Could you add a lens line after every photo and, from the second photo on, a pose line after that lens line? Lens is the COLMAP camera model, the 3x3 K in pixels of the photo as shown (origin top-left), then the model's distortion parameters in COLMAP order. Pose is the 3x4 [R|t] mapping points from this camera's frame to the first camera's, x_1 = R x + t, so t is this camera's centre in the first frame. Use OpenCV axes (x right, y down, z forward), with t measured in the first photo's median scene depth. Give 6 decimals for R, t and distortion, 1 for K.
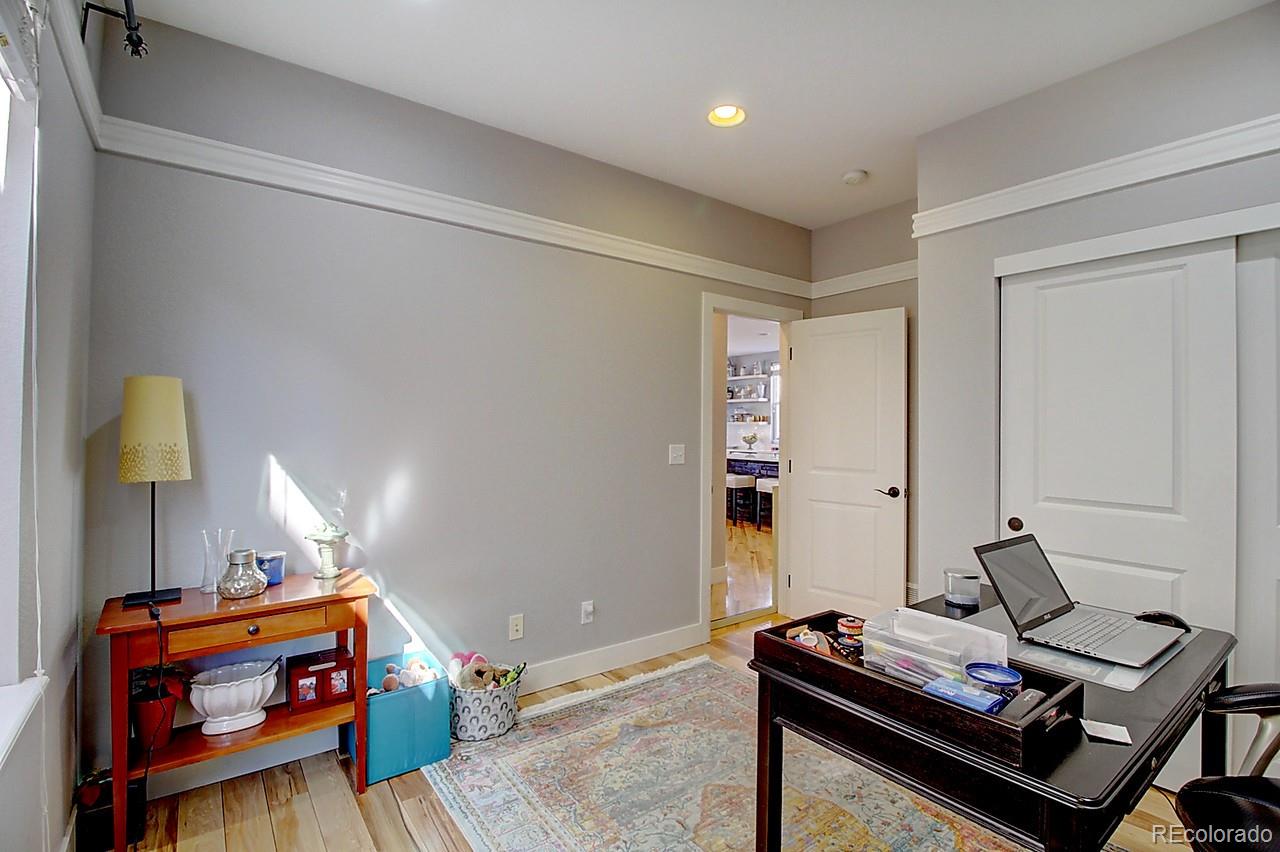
lens RADIAL K [[596.0, 0, 650.5], [0, 596.0, 419.2], [0, 0, 1]] dist [0.008011, -0.017193]
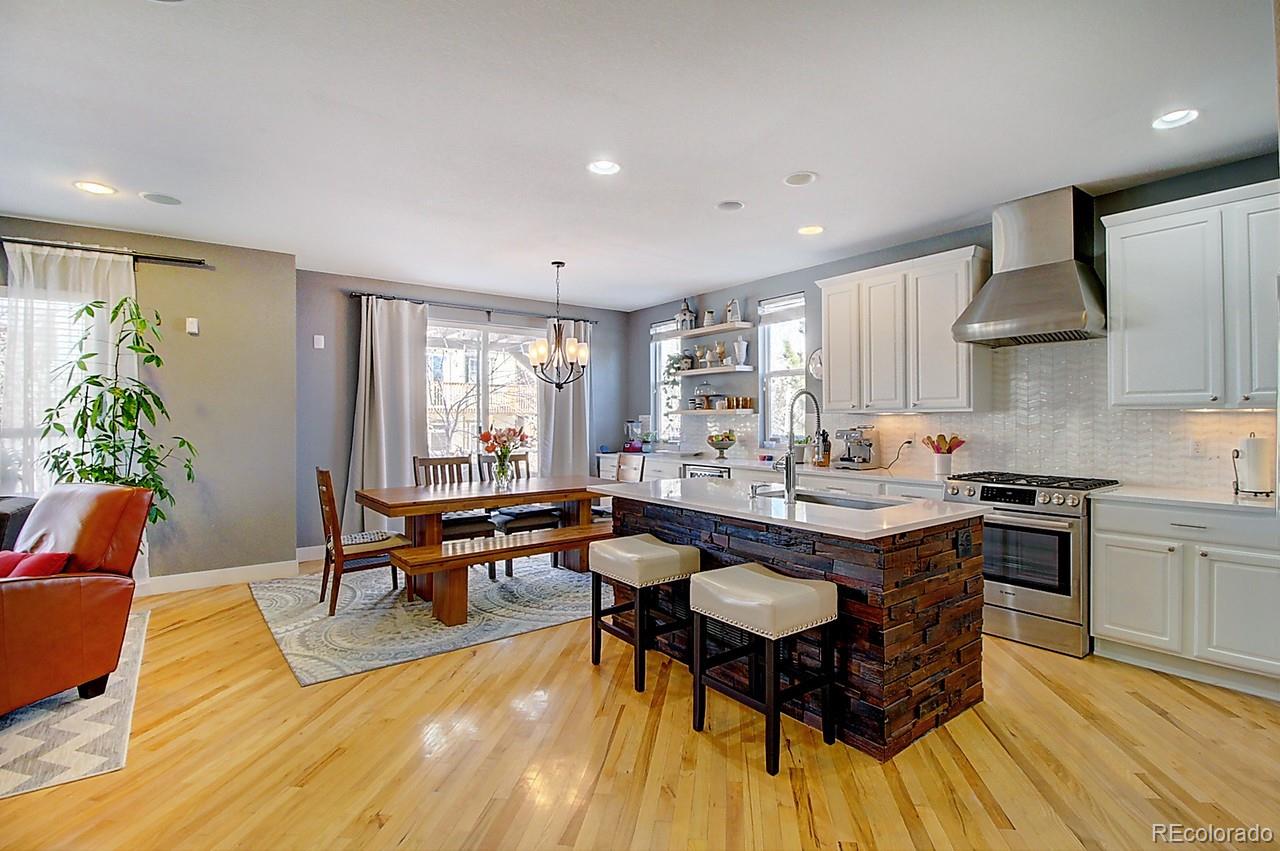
lens RADIAL K [[596.0, 0, 650.5], [0, 596.0, 418.7], [0, 0, 1]] dist [0.008011, -0.017193]
pose [[0.999820, -0.013983, -0.012829, 0.108992], [0.014135, 0.999830, 0.011812, 0.005841], [0.012661, -0.011991, 0.999848, 0.450738]]
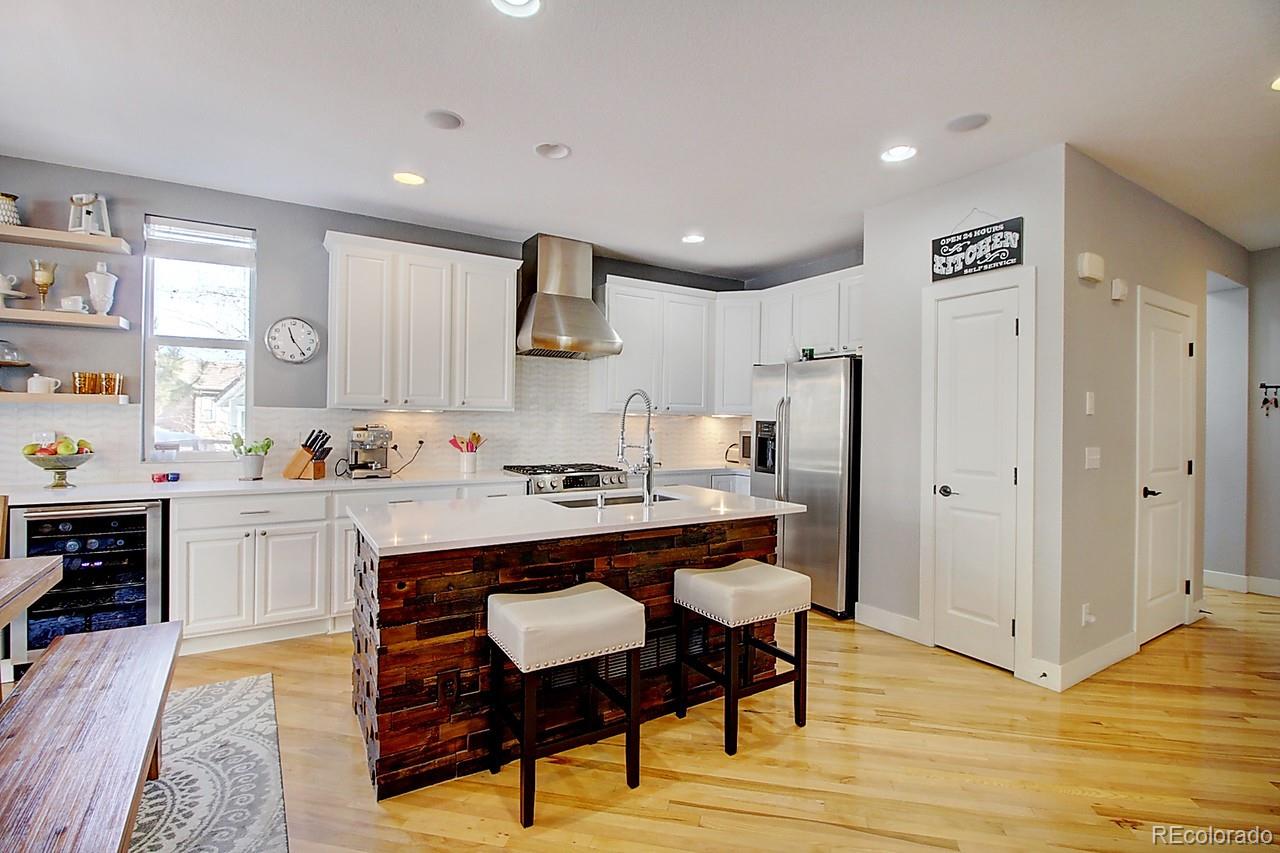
lens RADIAL K [[596.0, 0, 650.5], [0, 596.0, 419.7], [0, 0, 1]] dist [0.008011, -0.017193]
pose [[0.092169, -0.012461, 0.995665, -0.088285], [-0.023989, 0.999604, 0.014731, 0.006261], [-0.995454, -0.025243, 0.091833, 0.688877]]
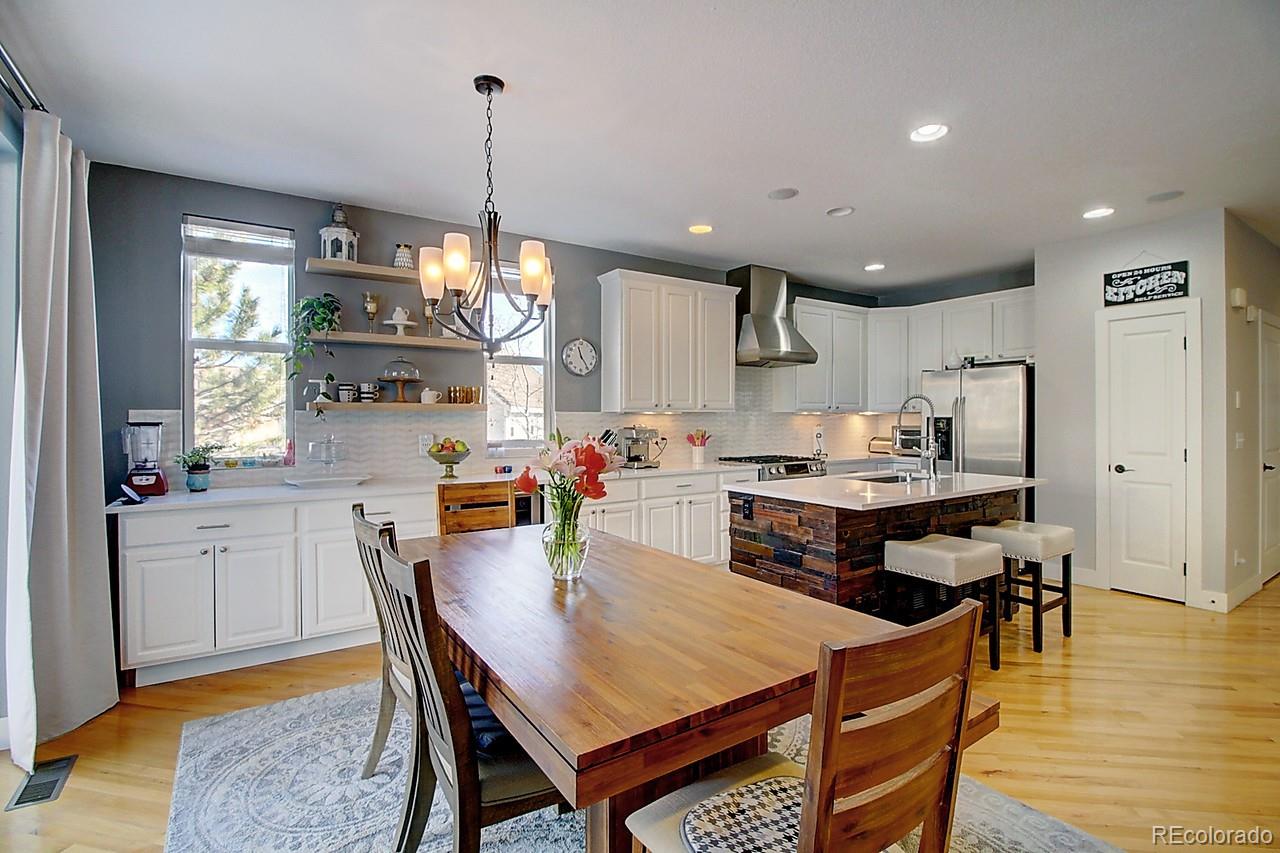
lens RADIAL K [[596.0, 0, 650.5], [0, 596.0, 419.7], [0, 0, 1]] dist [0.008011, -0.017193]
pose [[0.065577, -0.016783, 0.997706, -0.185474], [-0.009396, 0.999804, 0.017436, 0.007104], [-0.997803, -0.010518, 0.065406, 0.853374]]
